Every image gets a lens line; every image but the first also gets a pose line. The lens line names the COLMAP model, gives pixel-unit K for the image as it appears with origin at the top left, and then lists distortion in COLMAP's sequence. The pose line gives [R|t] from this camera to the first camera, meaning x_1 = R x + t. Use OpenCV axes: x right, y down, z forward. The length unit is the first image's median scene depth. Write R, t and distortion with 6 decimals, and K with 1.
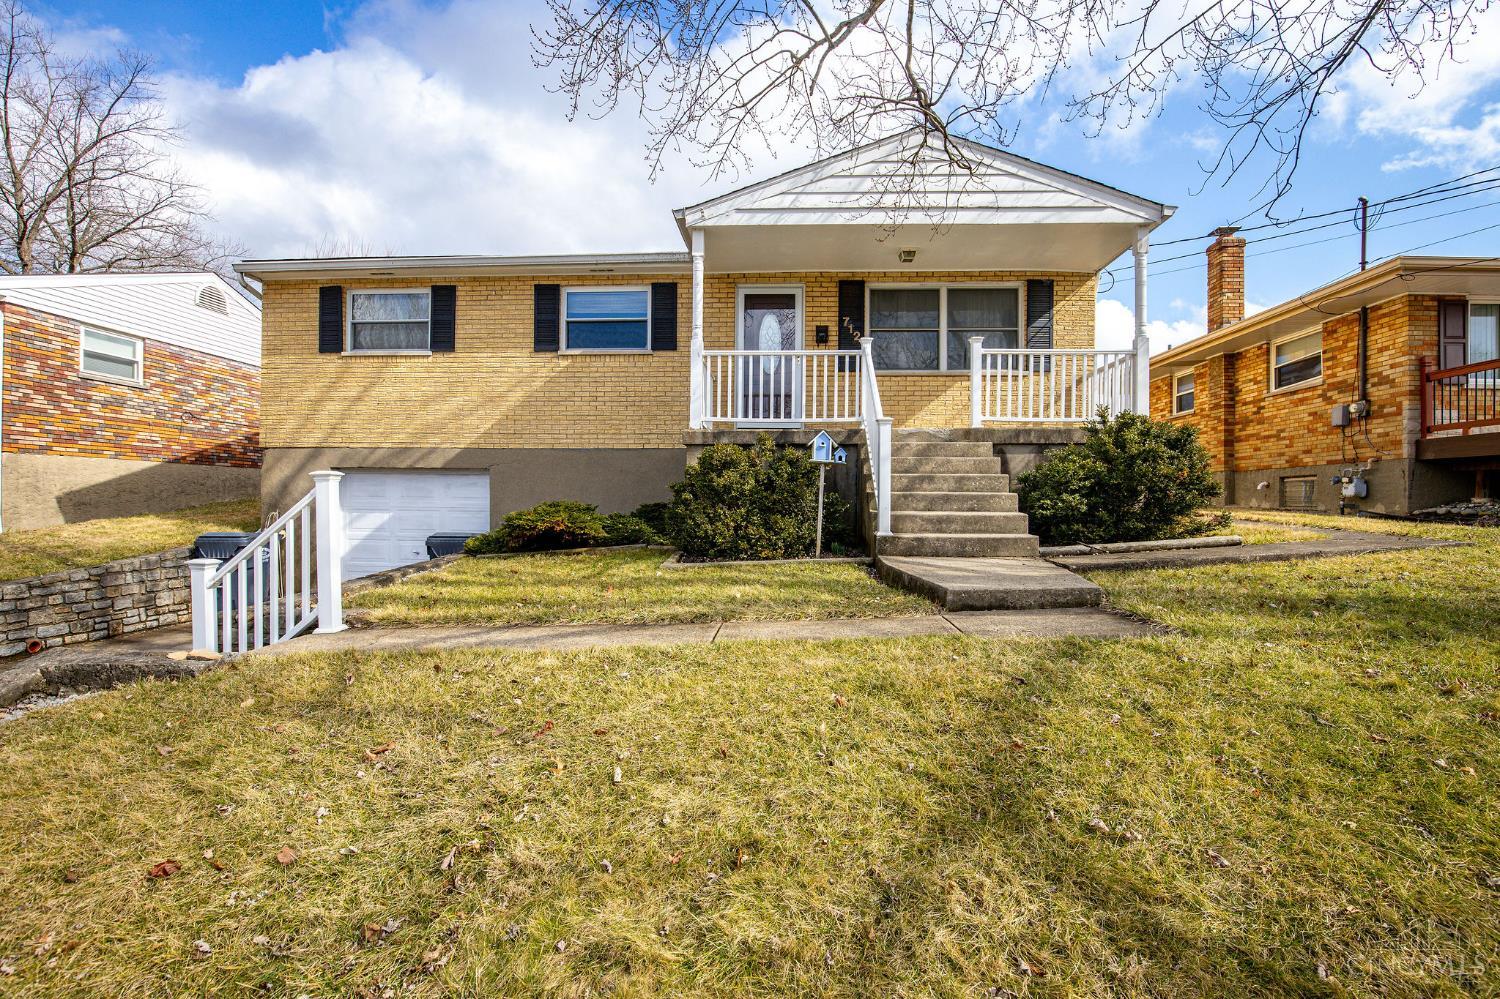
lens RADIAL K [[683.1, 0, 762.4], [0, 683.1, 503.0], [0, 0, 1]] dist [-0.033161, 0.010234]
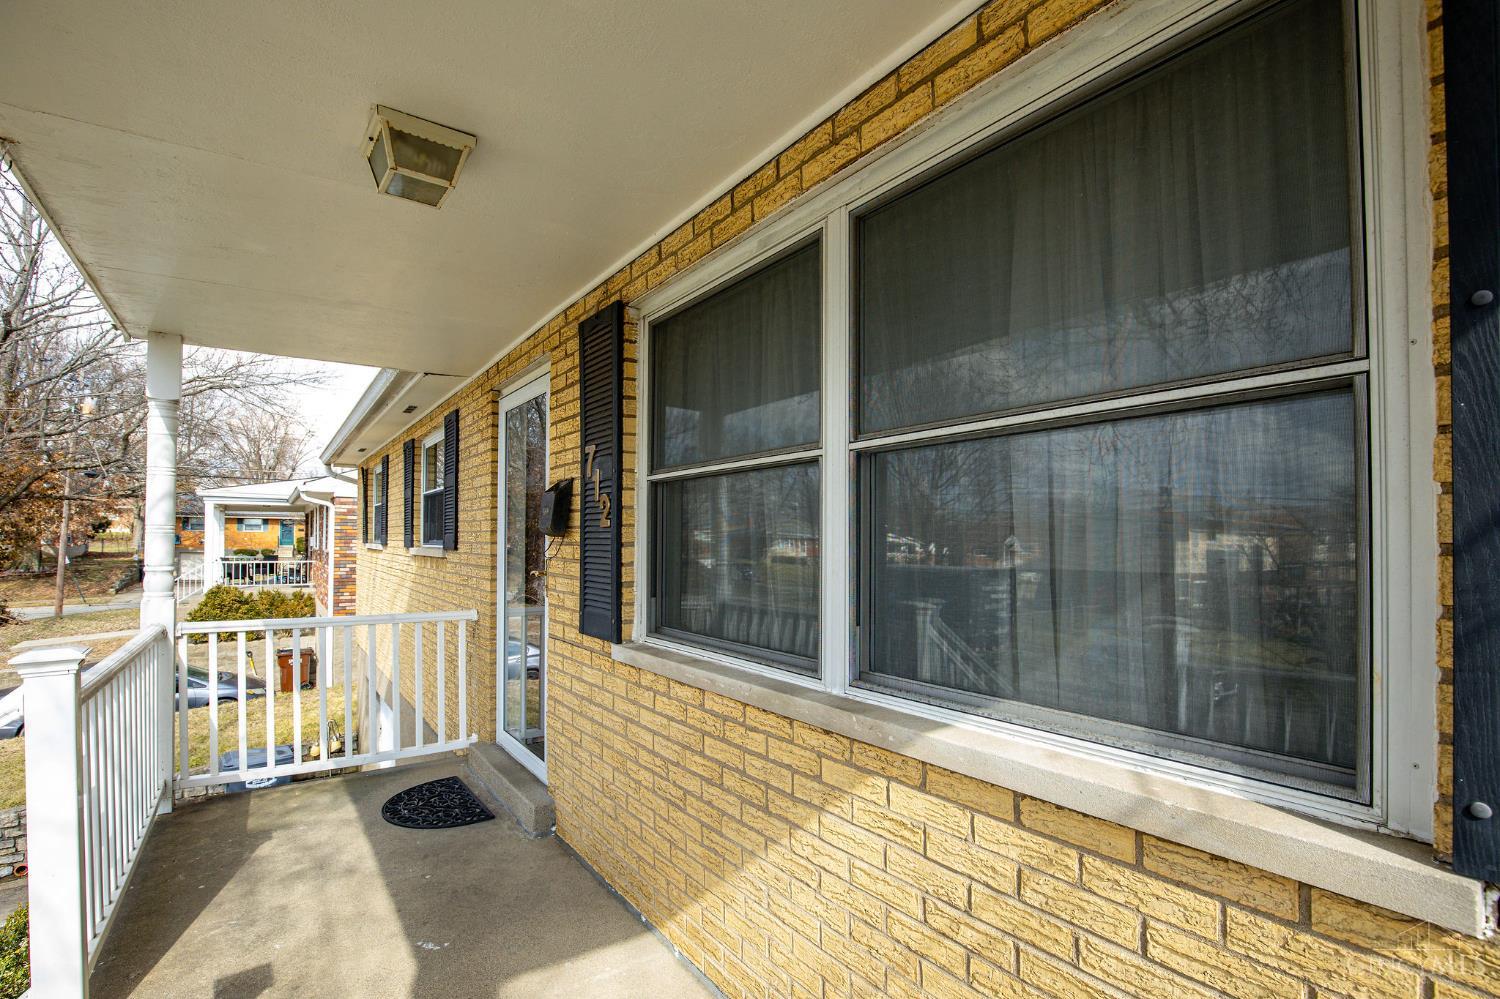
lens RADIAL K [[701.9, 0, 748.4], [0, 701.9, 545.2], [0, 0, 1]] dist [-0.000269, 0.010984]
pose [[0.621179, -0.000328, -0.783669, 0.379106], [-0.000761, 0.999999, -0.001022, -0.221091], [0.783669, 0.001231, 0.621178, 0.829608]]
